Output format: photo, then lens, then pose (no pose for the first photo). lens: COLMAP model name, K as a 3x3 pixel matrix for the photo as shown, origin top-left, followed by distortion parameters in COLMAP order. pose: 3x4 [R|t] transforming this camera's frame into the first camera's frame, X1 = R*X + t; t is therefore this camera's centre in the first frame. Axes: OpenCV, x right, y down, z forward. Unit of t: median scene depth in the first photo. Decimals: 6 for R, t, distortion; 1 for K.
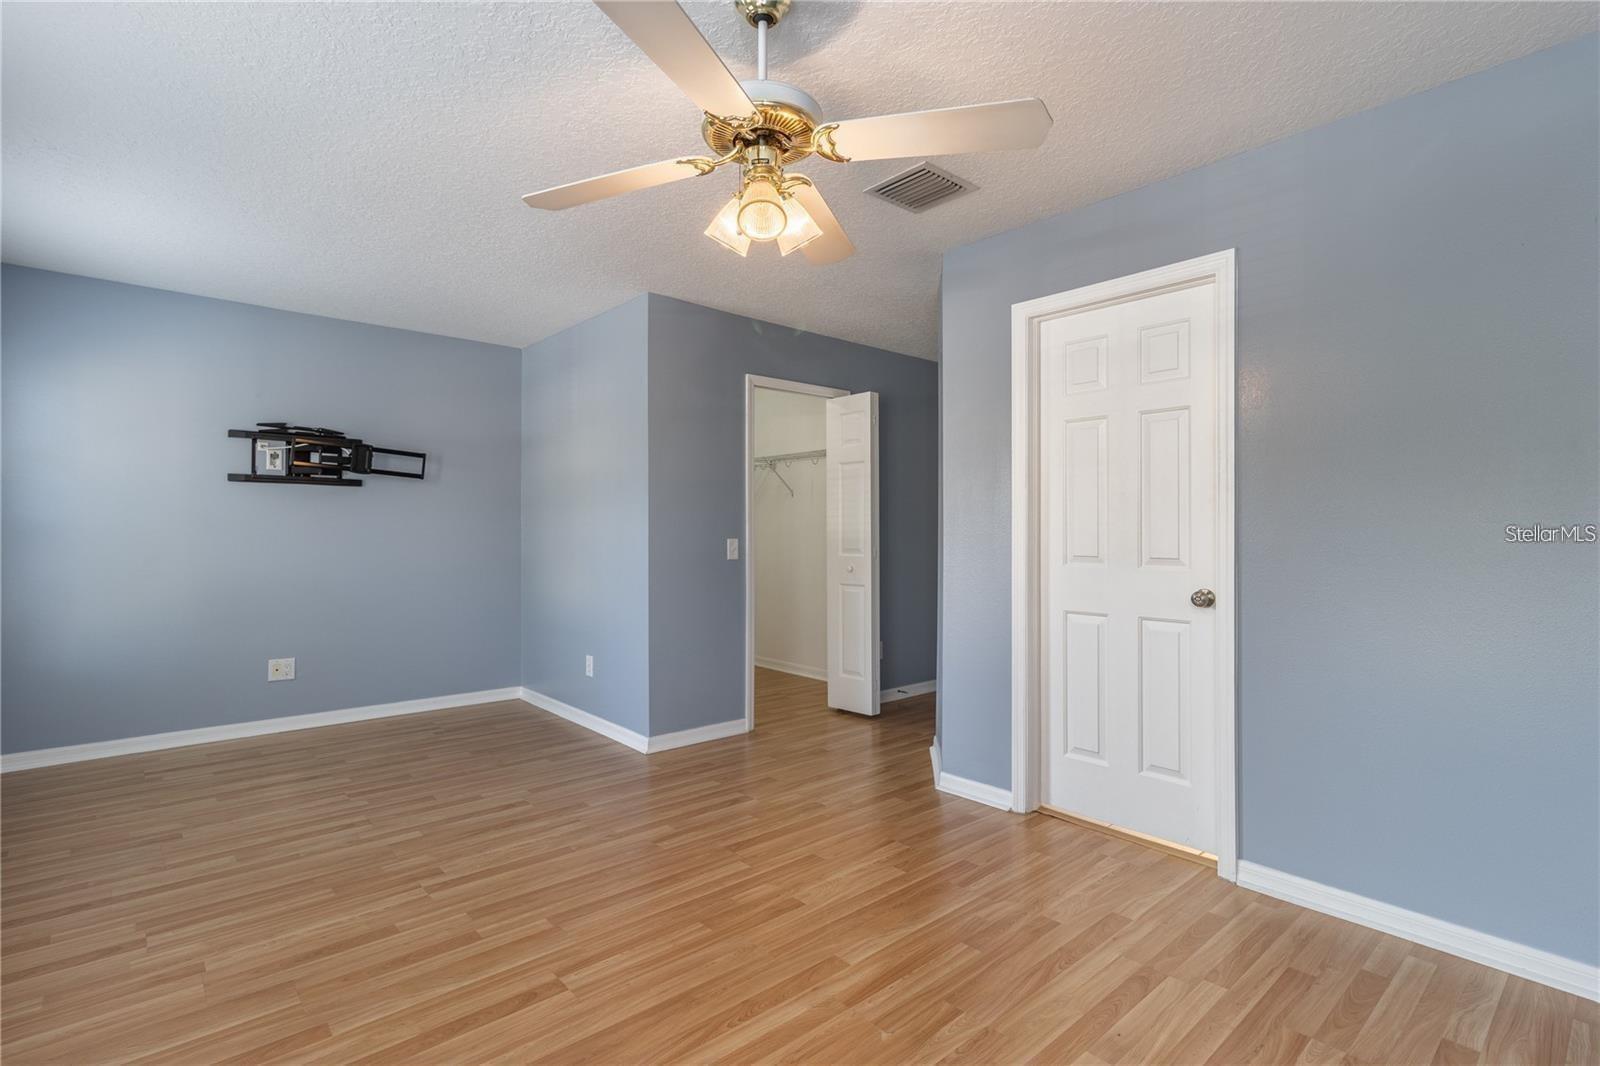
lens RADIAL K [[741.9, 0, 808.7], [0, 741.9, 531.6], [0, 0, 1]] dist [0.000092, 0.000321]
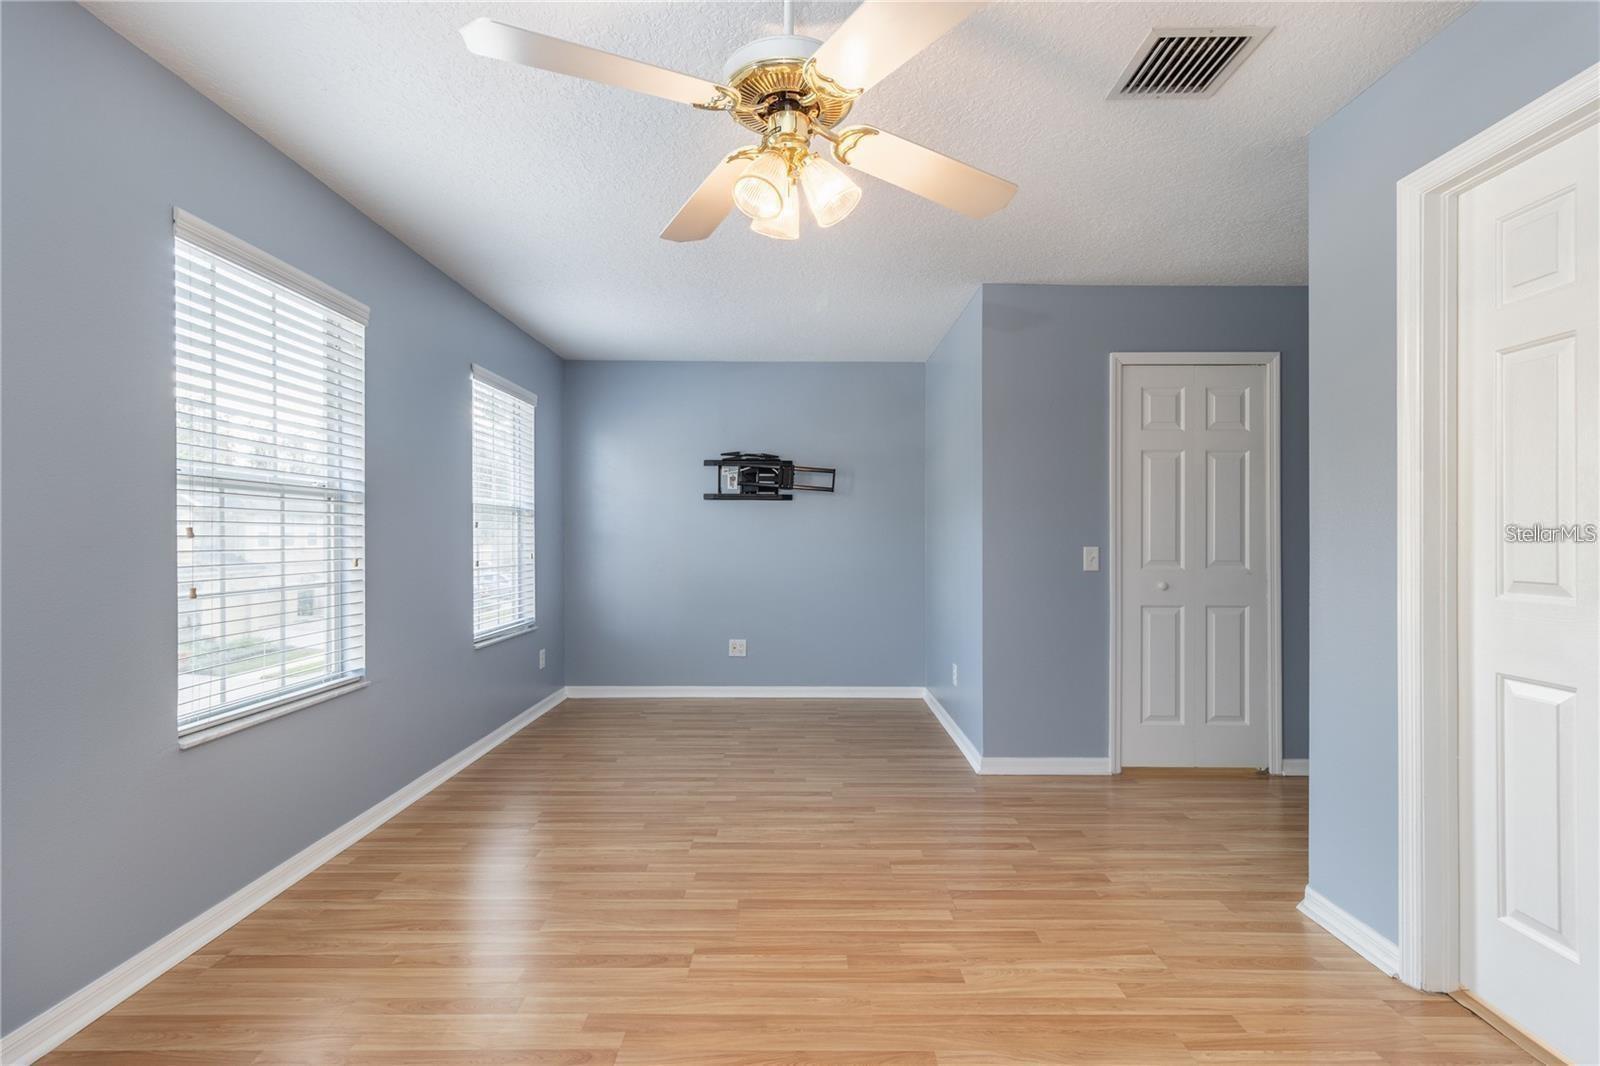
lens RADIAL K [[744.8, 0, 805.1], [0, 744.8, 540.8], [0, 0, 1]] dist [0.001319, 0.000667]
pose [[0.754453, 0.002791, -0.656348, 0.307332], [-0.000837, 0.999994, 0.003291, -0.000264], [0.656353, -0.001934, 0.754451, 0.183788]]
